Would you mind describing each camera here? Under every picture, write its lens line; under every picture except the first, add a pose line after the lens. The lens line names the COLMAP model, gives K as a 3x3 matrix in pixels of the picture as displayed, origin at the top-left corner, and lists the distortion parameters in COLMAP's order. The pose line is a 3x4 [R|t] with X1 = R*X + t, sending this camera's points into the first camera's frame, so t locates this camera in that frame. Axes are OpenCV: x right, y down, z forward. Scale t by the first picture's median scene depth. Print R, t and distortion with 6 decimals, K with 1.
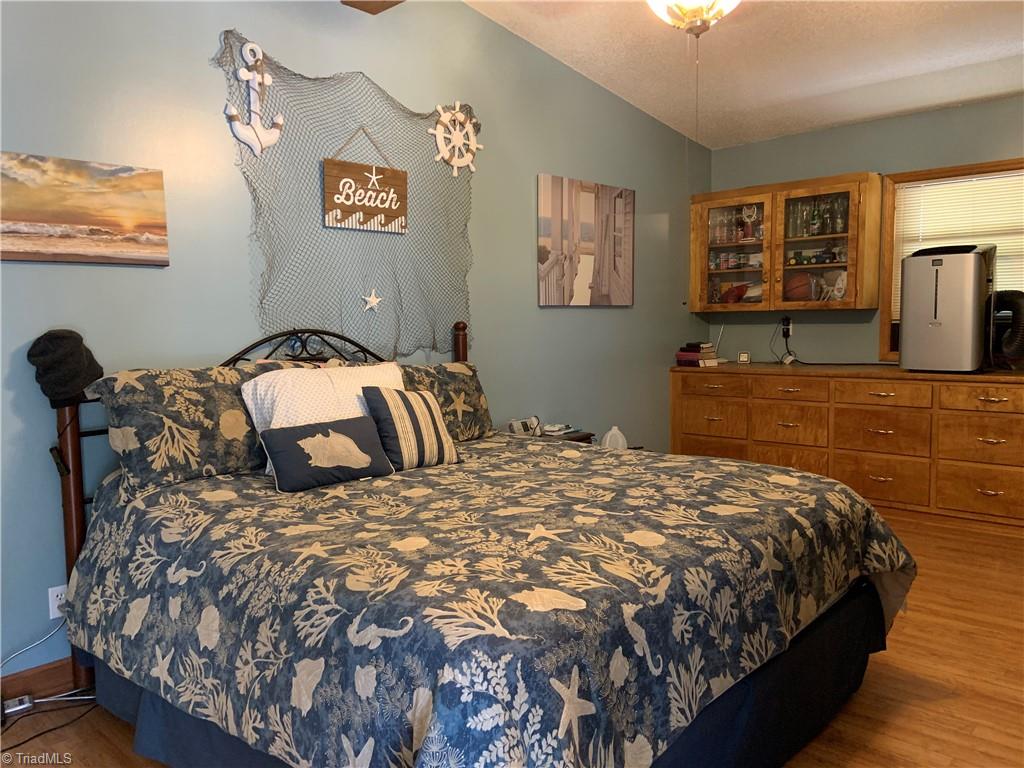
lens RADIAL K [[766.3, 0, 496.2], [0, 766.3, 387.4], [0, 0, 1]] dist [0.121189, -0.158019]
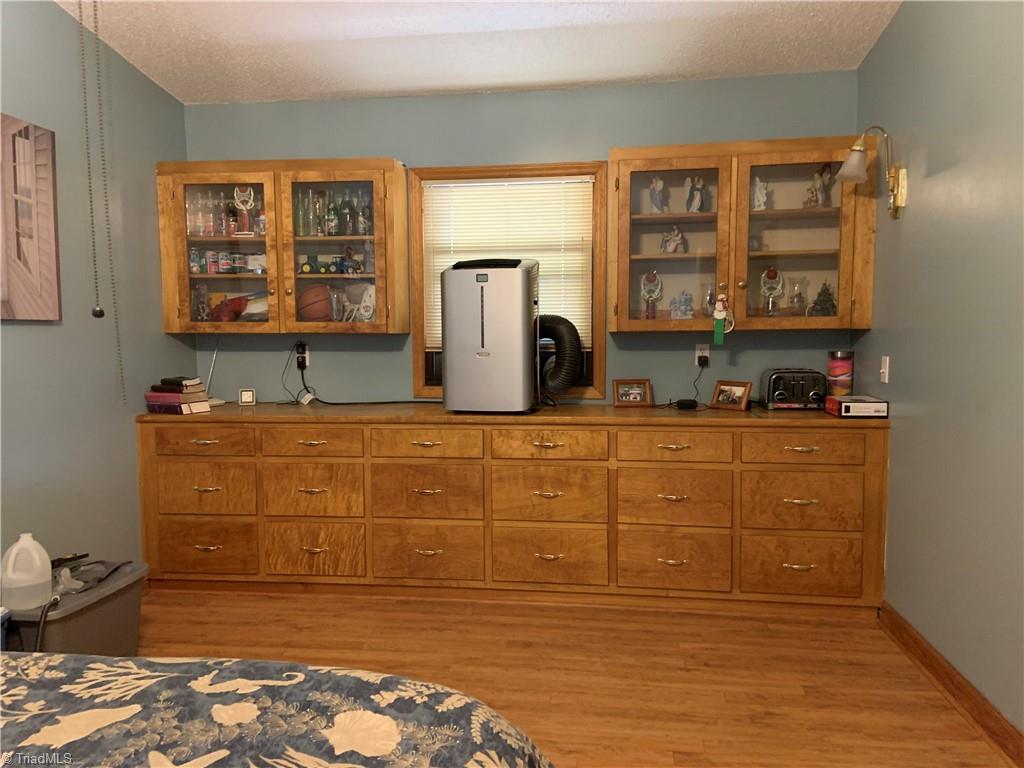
lens RADIAL K [[766.3, 0, 496.2], [0, 766.3, 387.4], [0, 0, 1]] dist [0.121189, -0.158019]
pose [[0.807862, -0.031516, 0.588529, 0.090727], [0.045466, 0.998926, -0.008917, -0.033700], [-0.587616, 0.033962, 0.808427, 0.306557]]
